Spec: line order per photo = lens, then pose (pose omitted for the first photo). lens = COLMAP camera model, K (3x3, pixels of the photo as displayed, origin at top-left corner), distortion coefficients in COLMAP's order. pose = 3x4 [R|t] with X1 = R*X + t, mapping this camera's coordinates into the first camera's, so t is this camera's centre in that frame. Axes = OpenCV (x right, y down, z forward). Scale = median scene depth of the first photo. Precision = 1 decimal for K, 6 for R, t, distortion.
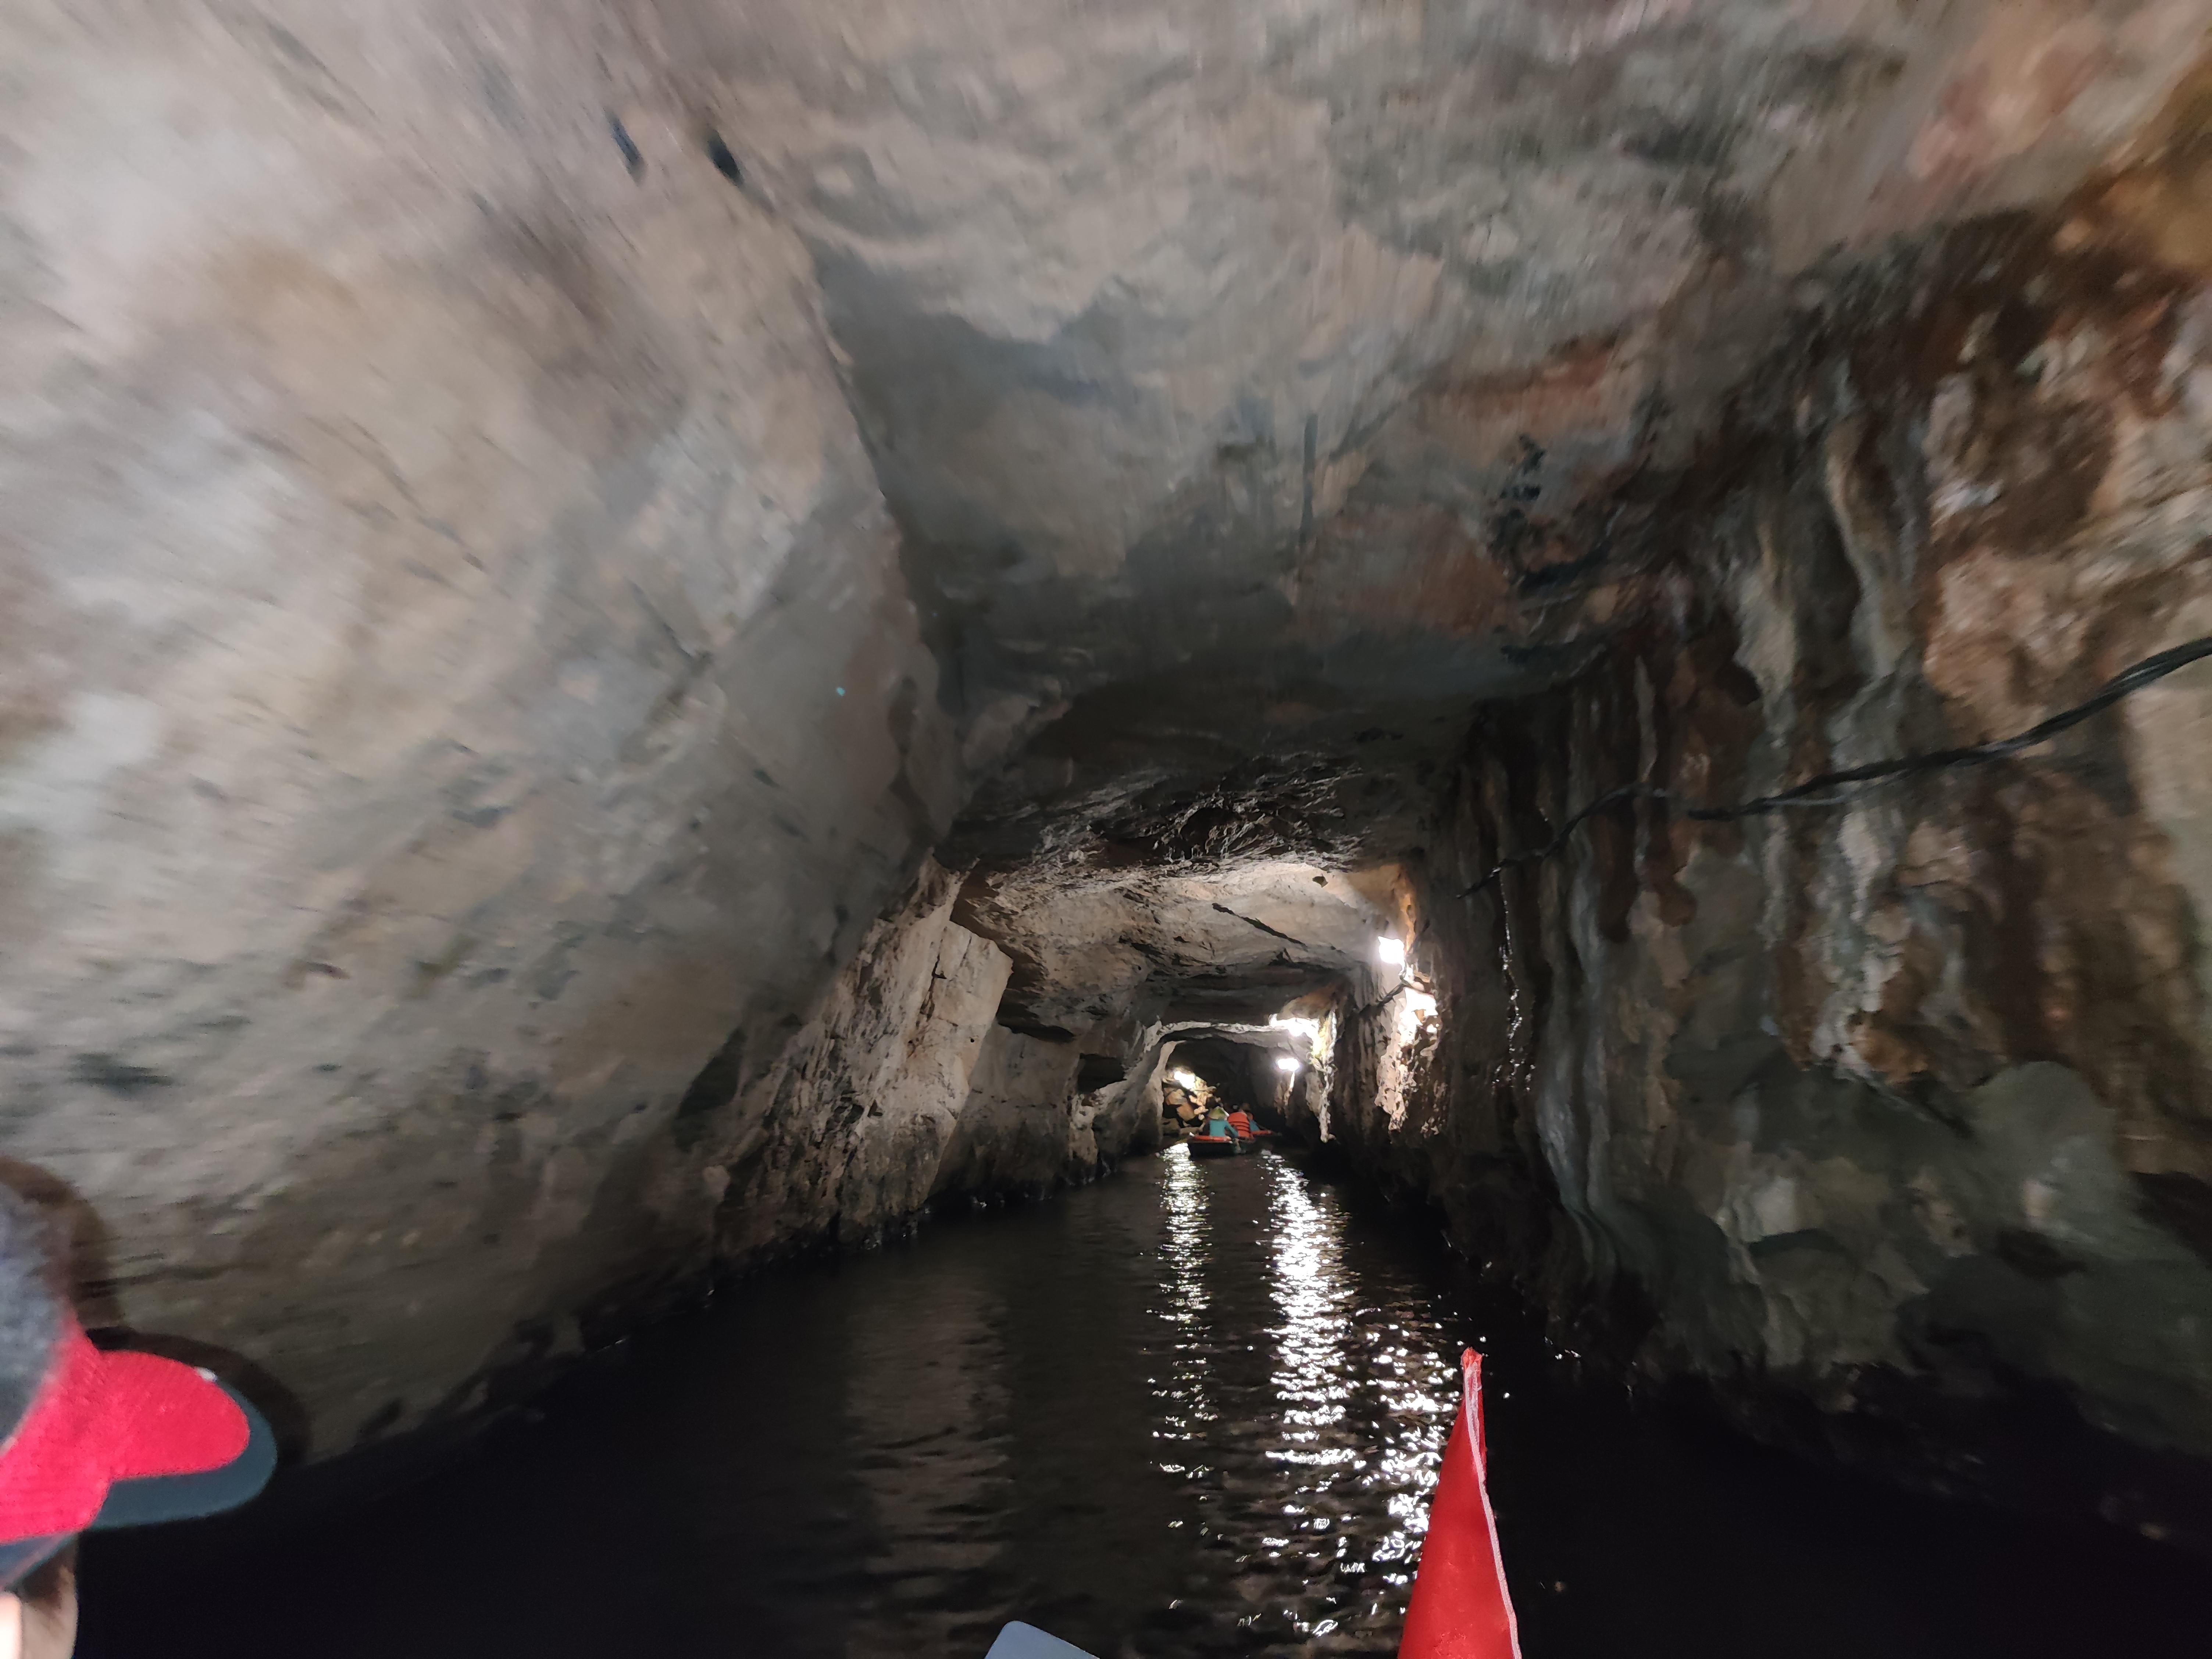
lens RADIAL K [[1540.9, 0, 1129.5], [0, 1540.9, 794.0], [0, 0, 1]] dist [0.076717, -0.047440]
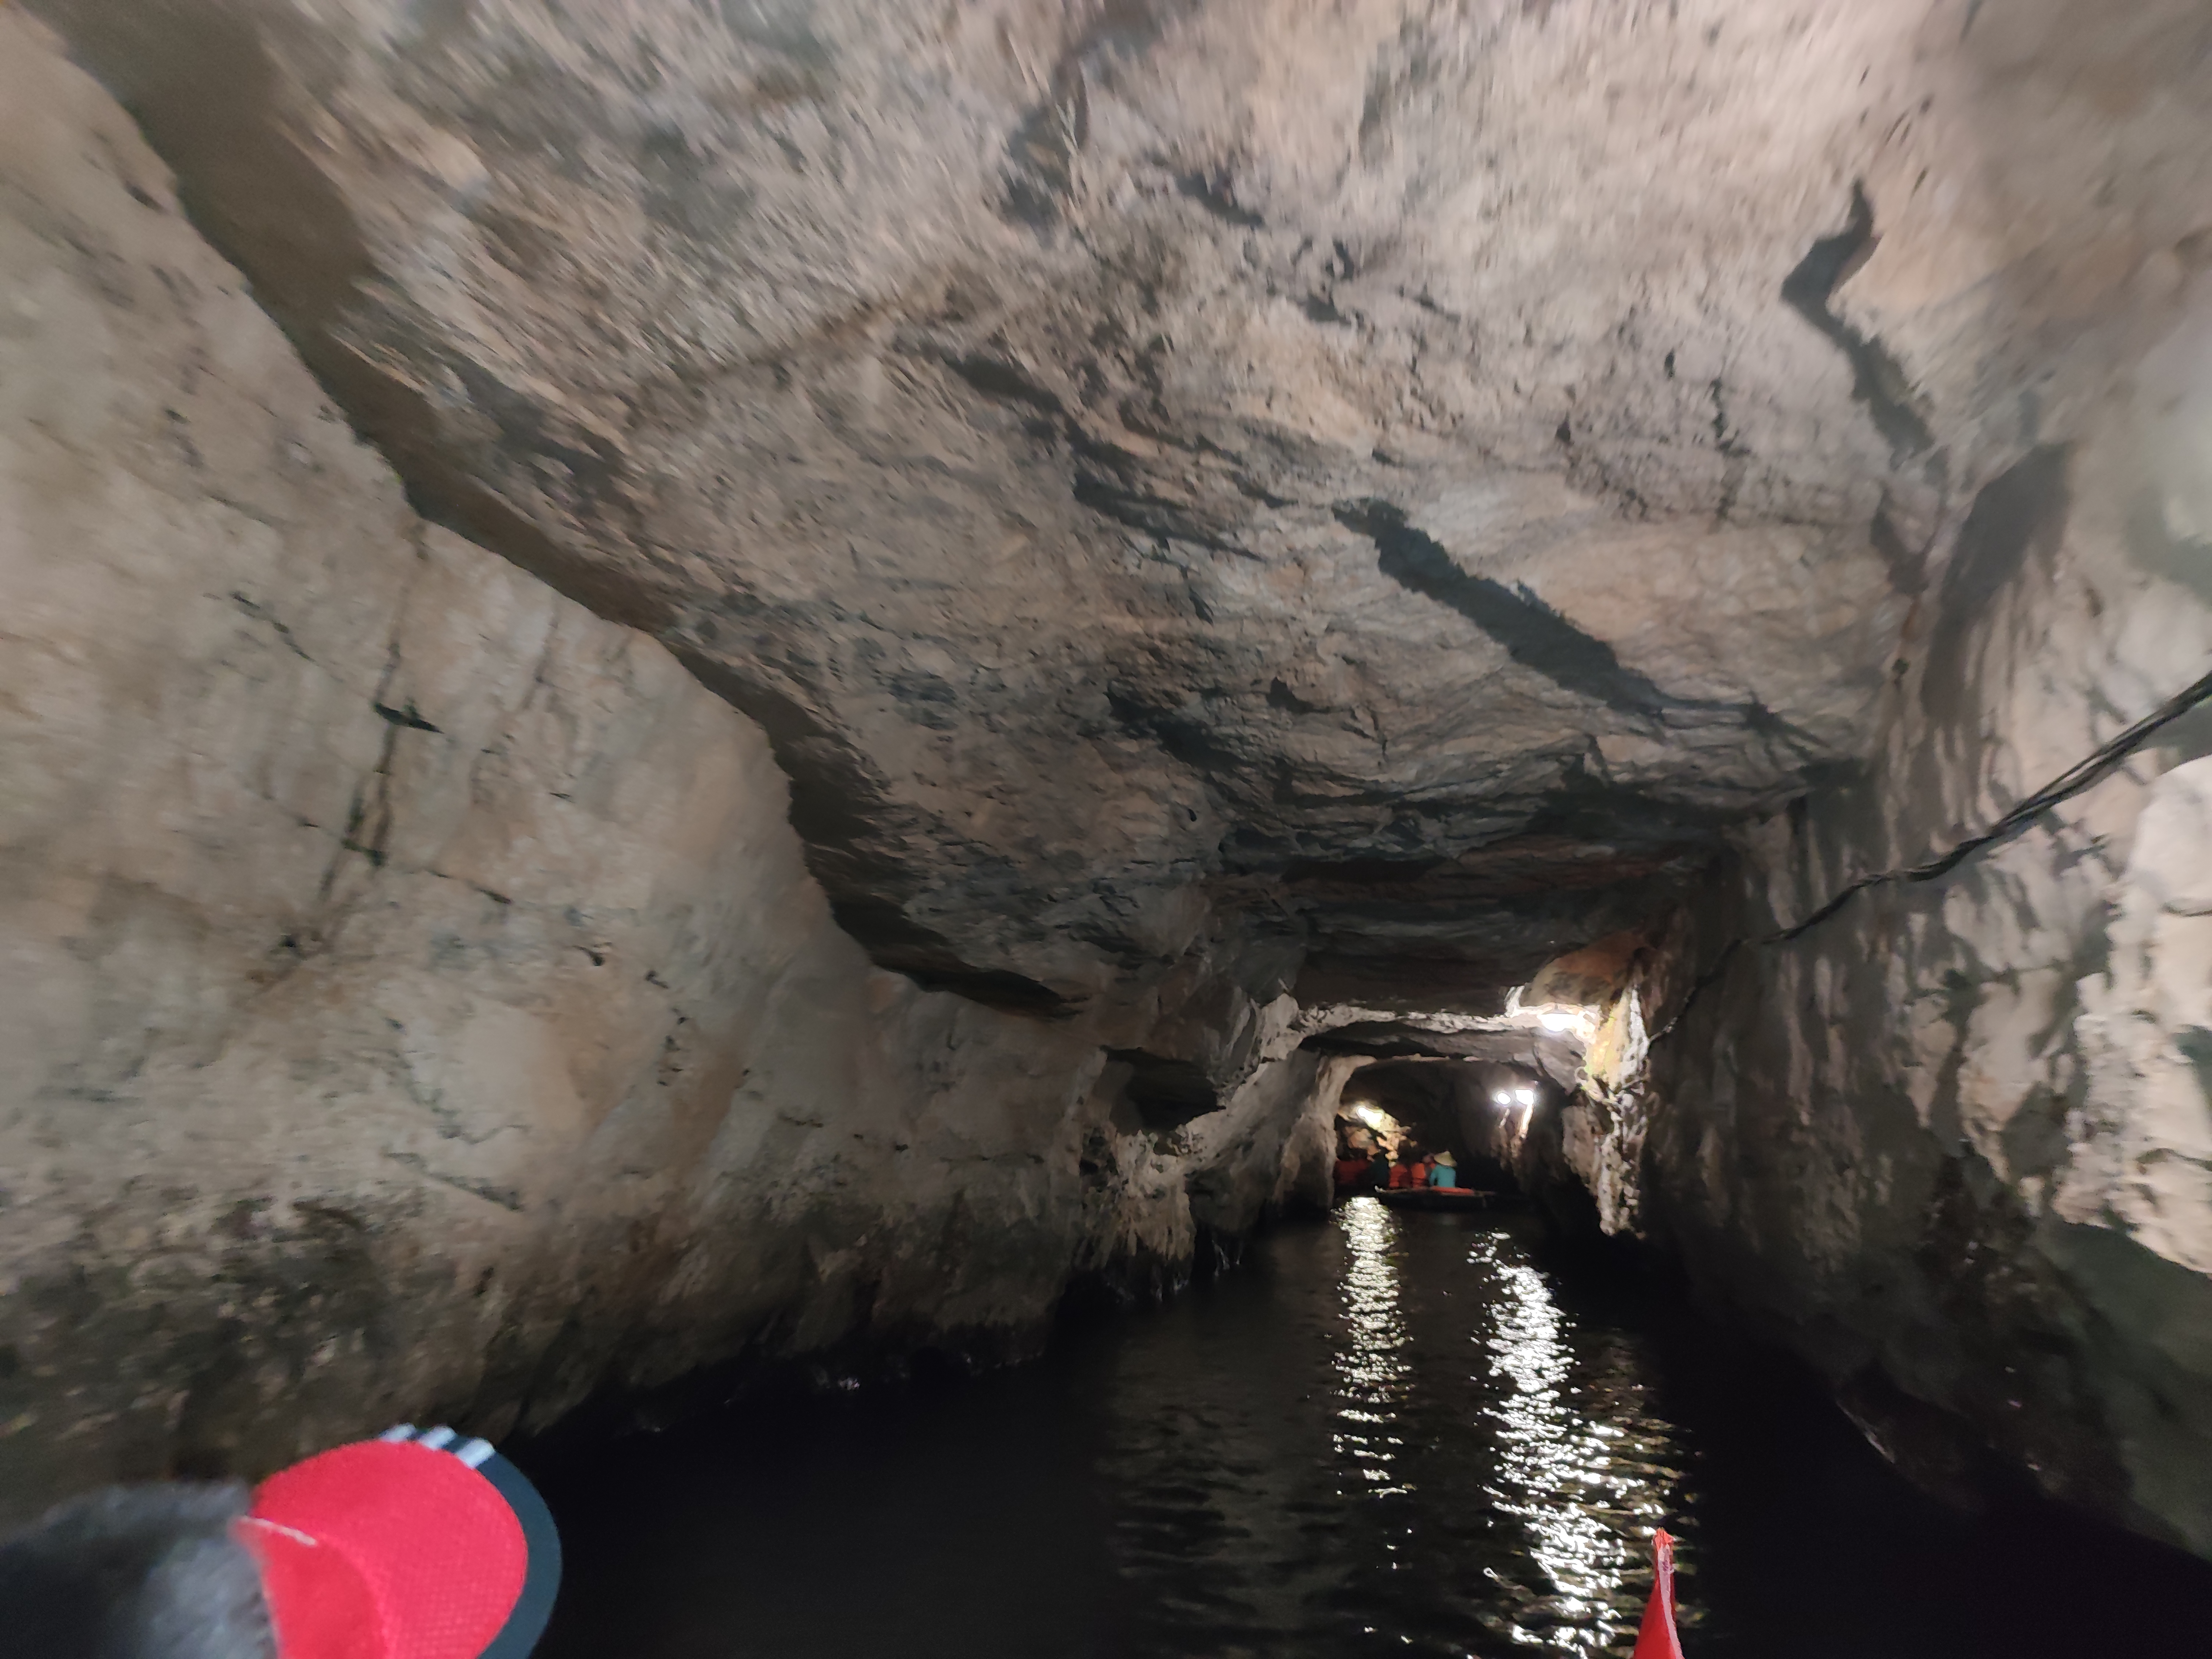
lens RADIAL K [[1537.6, 0, 1077.5], [0, 1537.6, 819.0], [0, 0, 1]] dist [0.075304, -0.093480]
pose [[0.987810, -0.007635, -0.155478, 0.038932], [0.006595, 0.999952, -0.007201, 0.119071], [0.155526, 0.006087, 0.987813, 0.625221]]
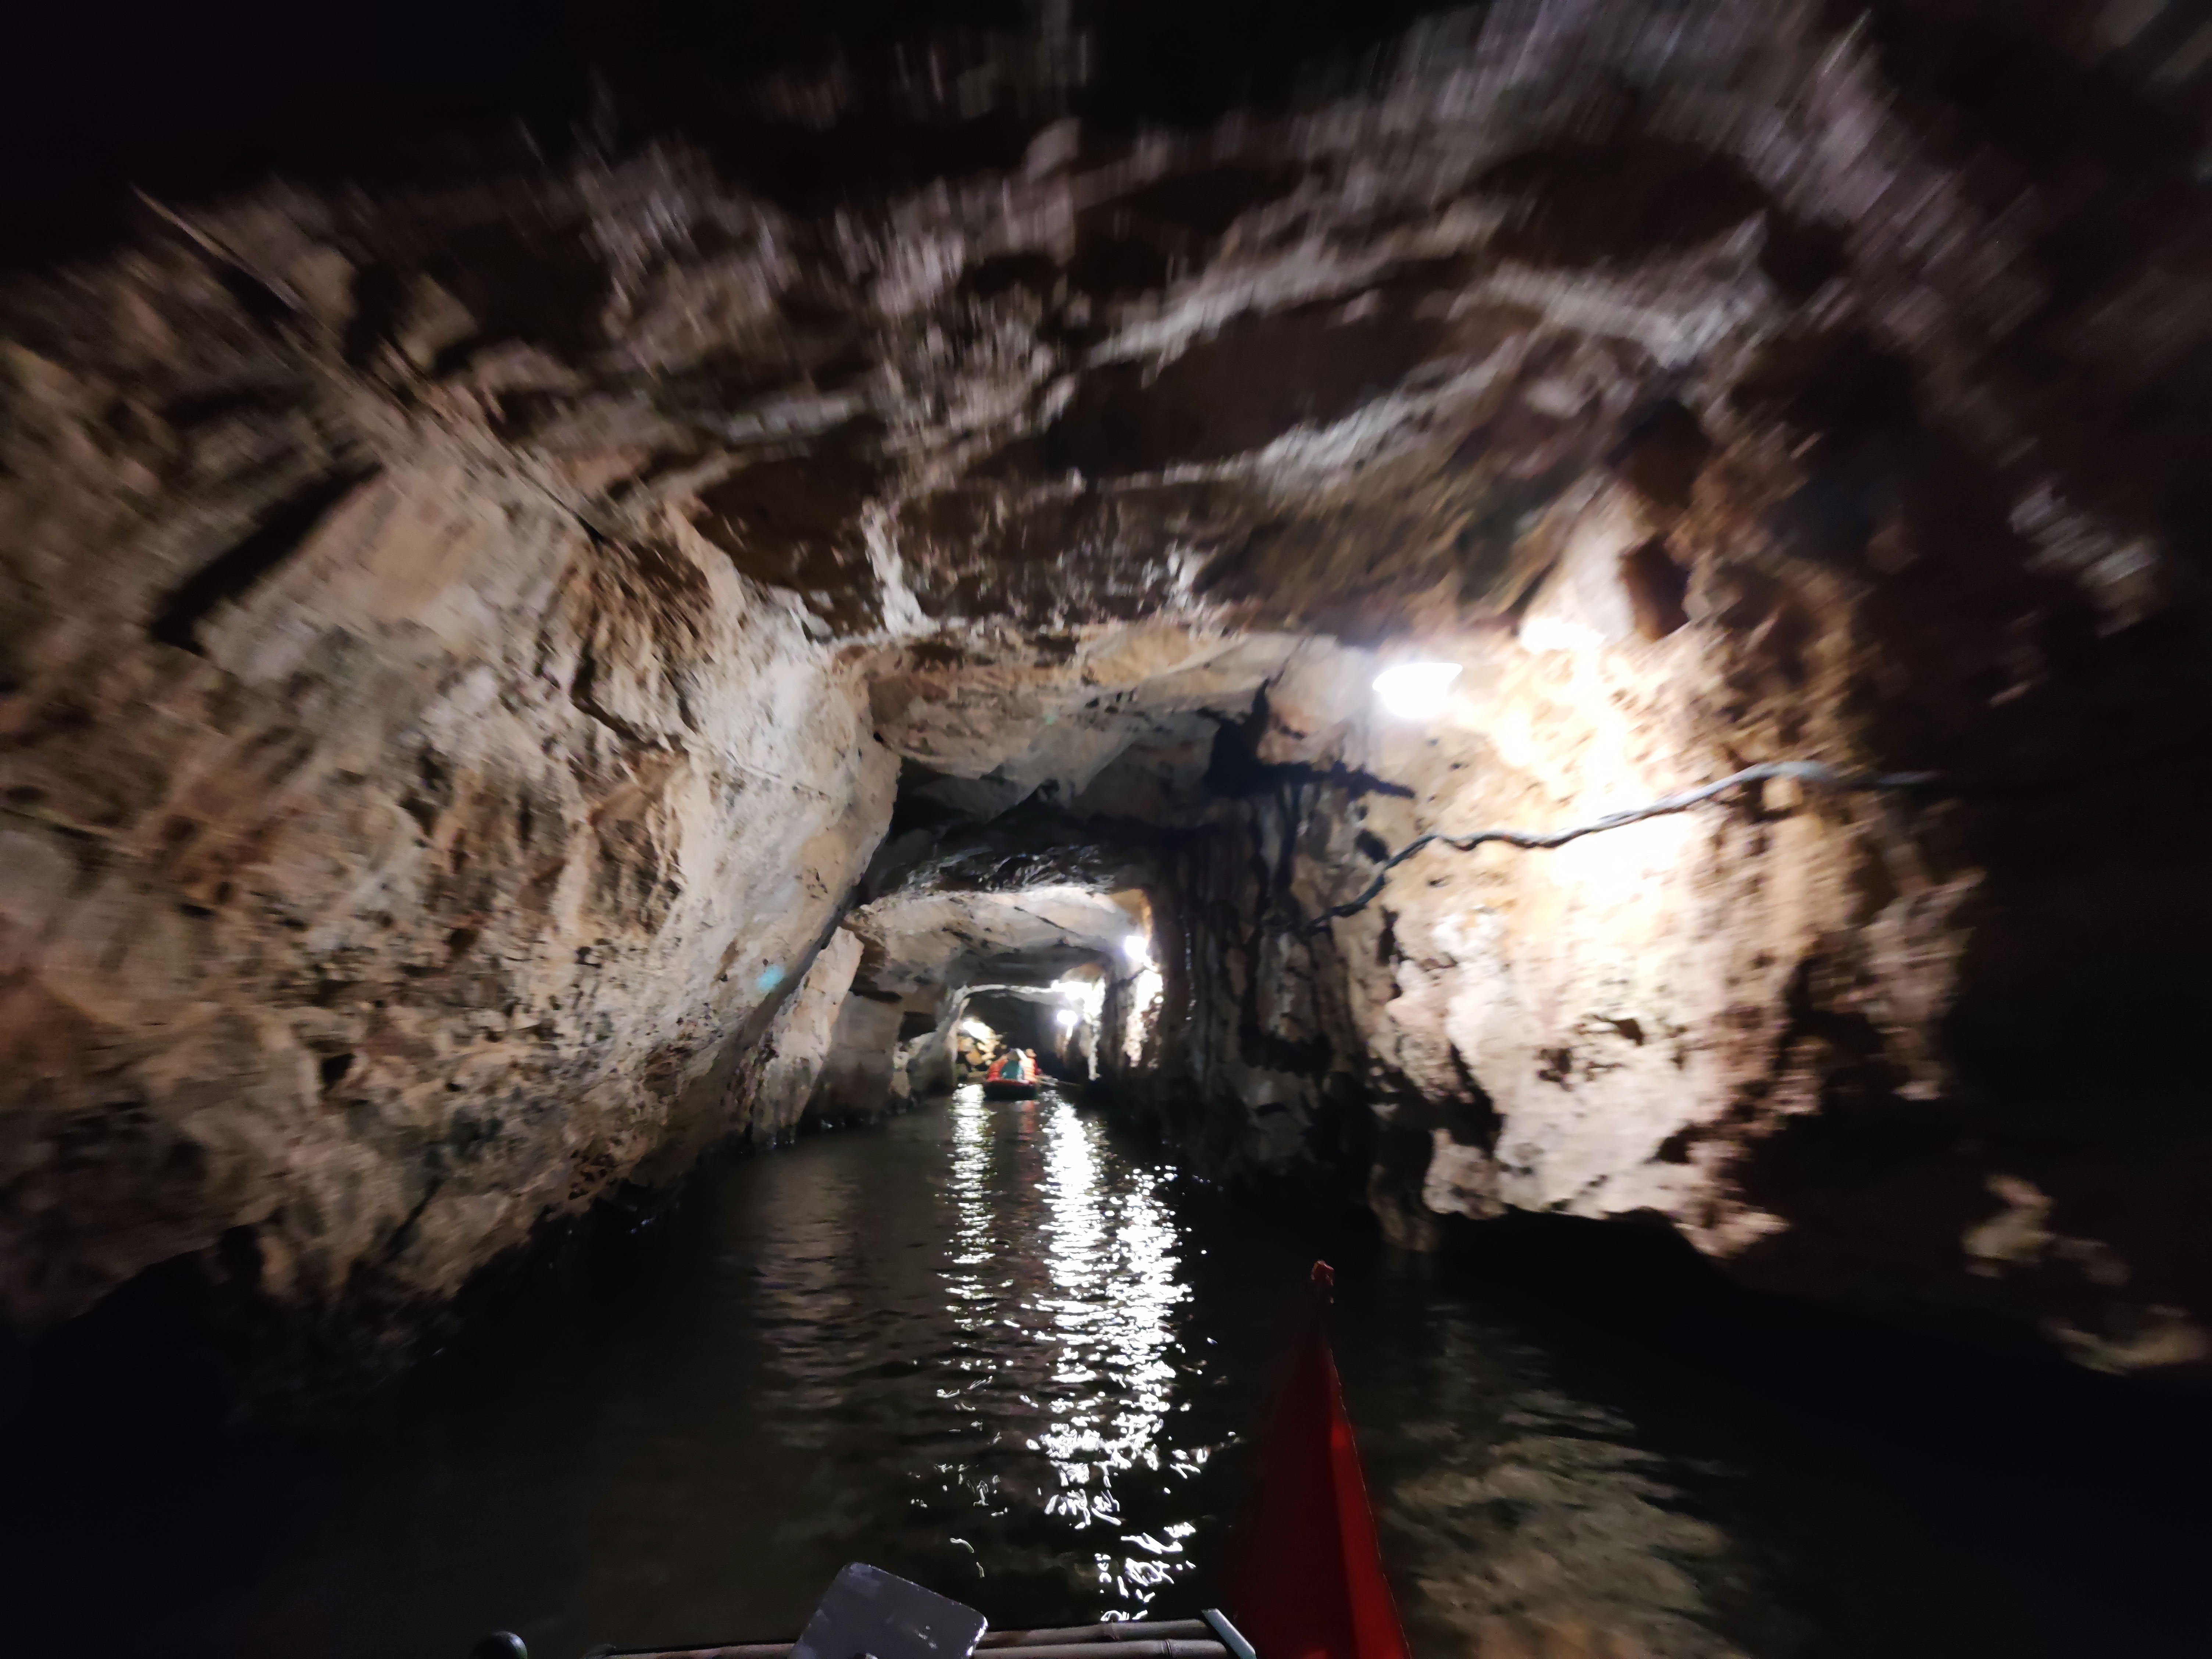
lens RADIAL K [[1540.9, 0, 1129.5], [0, 1540.9, 794.0], [0, 0, 1]] dist [0.076717, -0.047440]
pose [[0.990351, 0.027355, 0.135856, -0.030516], [-0.031812, 0.999021, 0.030741, -0.068358], [-0.134882, -0.034766, 0.990252, -0.345232]]
